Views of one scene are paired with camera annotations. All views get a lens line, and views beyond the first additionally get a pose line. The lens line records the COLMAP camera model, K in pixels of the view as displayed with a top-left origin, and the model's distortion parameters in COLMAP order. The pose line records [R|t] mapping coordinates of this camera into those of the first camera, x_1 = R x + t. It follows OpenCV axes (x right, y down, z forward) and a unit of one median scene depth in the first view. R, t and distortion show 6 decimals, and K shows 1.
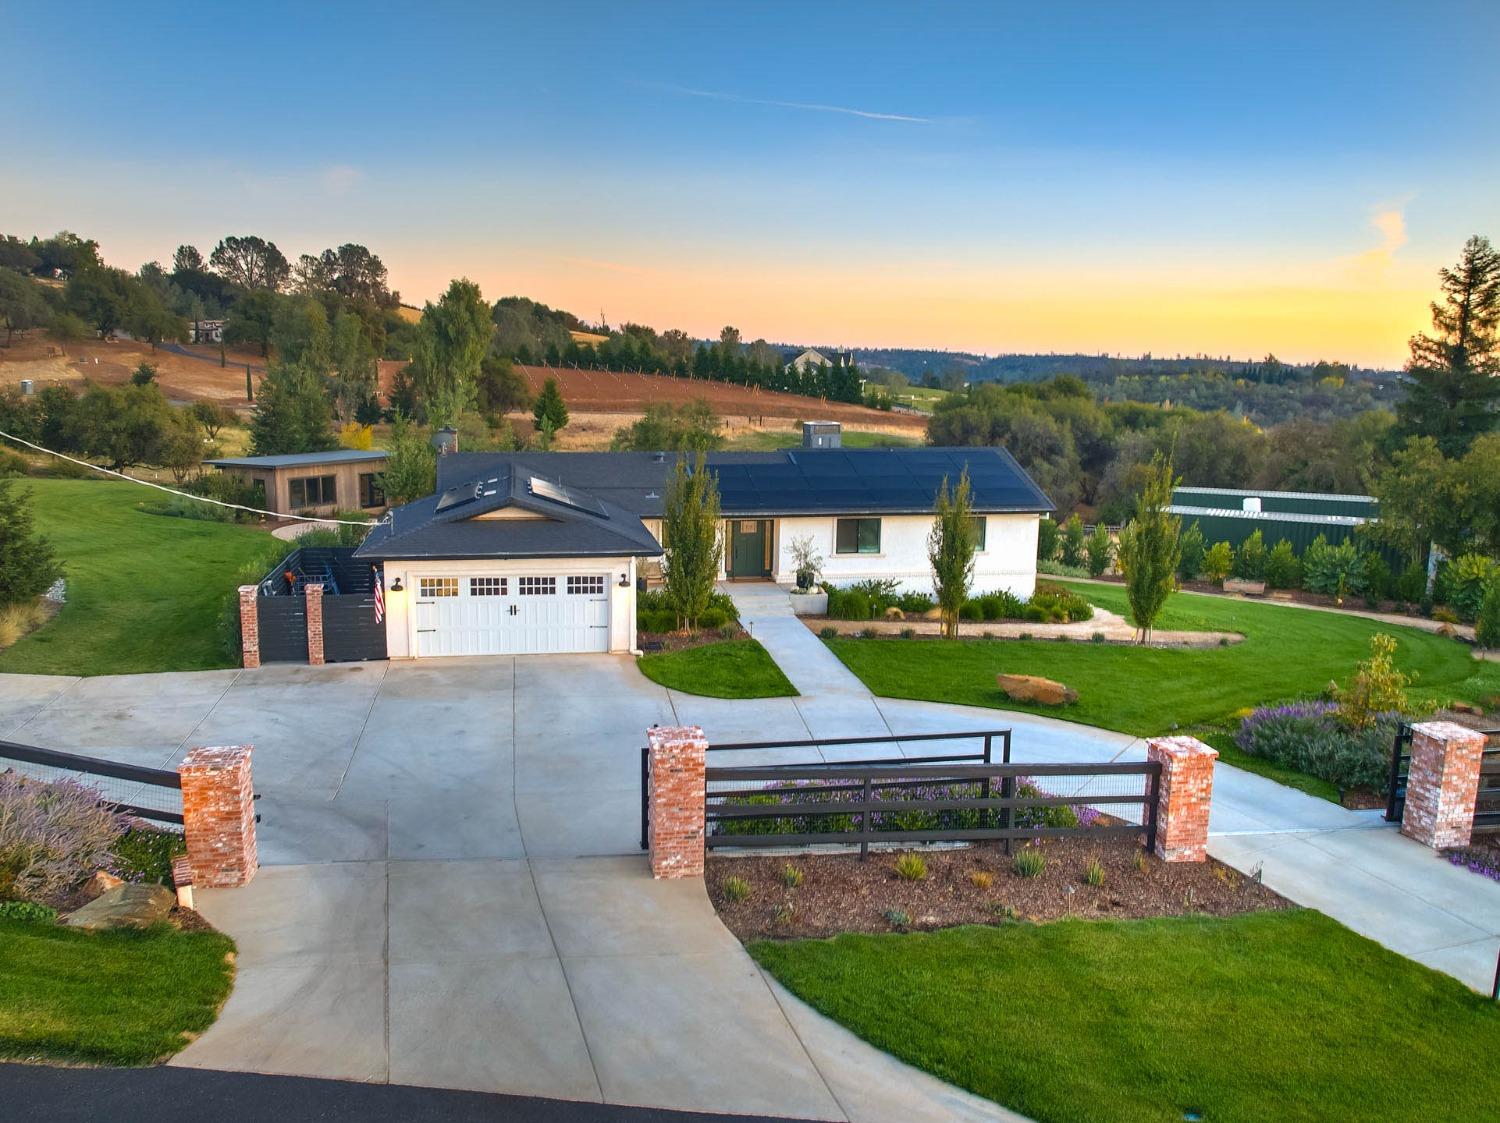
lens RADIAL K [[1142.4, 0, 750.0], [0, 1142.4, 561.5], [0, 0, 1]] dist [-0.009755, -0.009958]
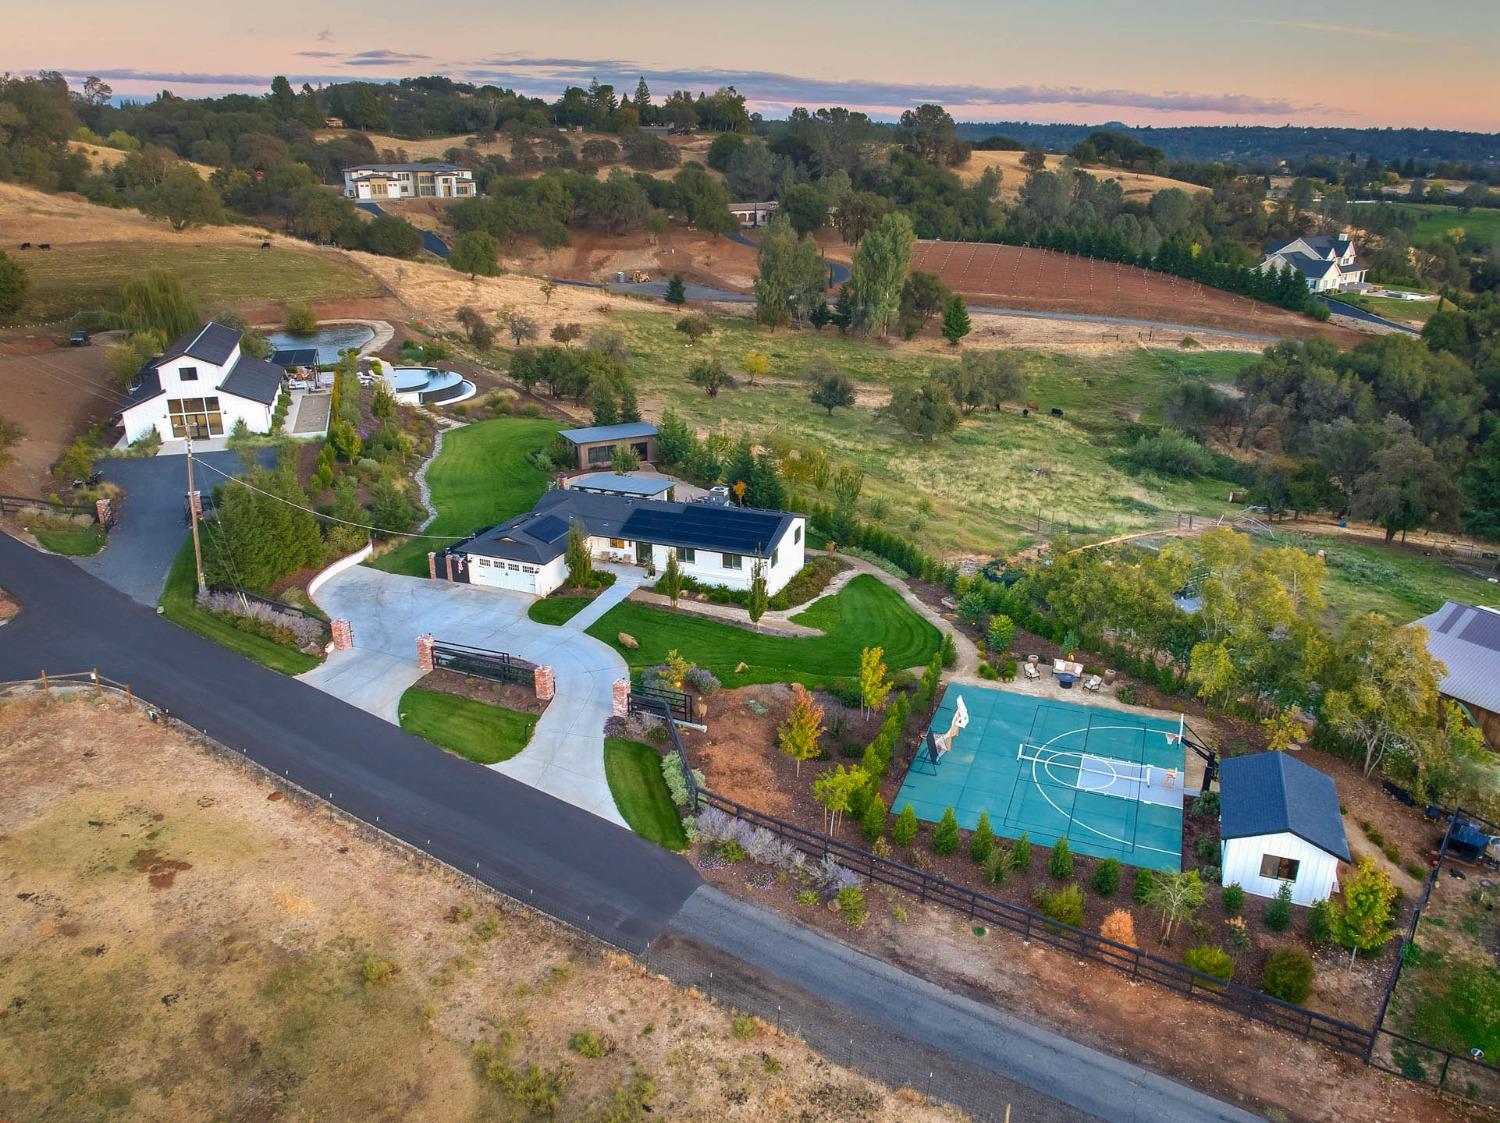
lens RADIAL K [[1142.4, 0, 750.0], [0, 1142.4, 561.5], [0, 0, 1]] dist [-0.009755, -0.009958]
pose [[0.845535, 0.178677, -0.503135, 1.742689], [-0.085663, 0.975533, 0.202479, -0.620945], [0.527003, -0.128103, 0.840153, -1.073345]]
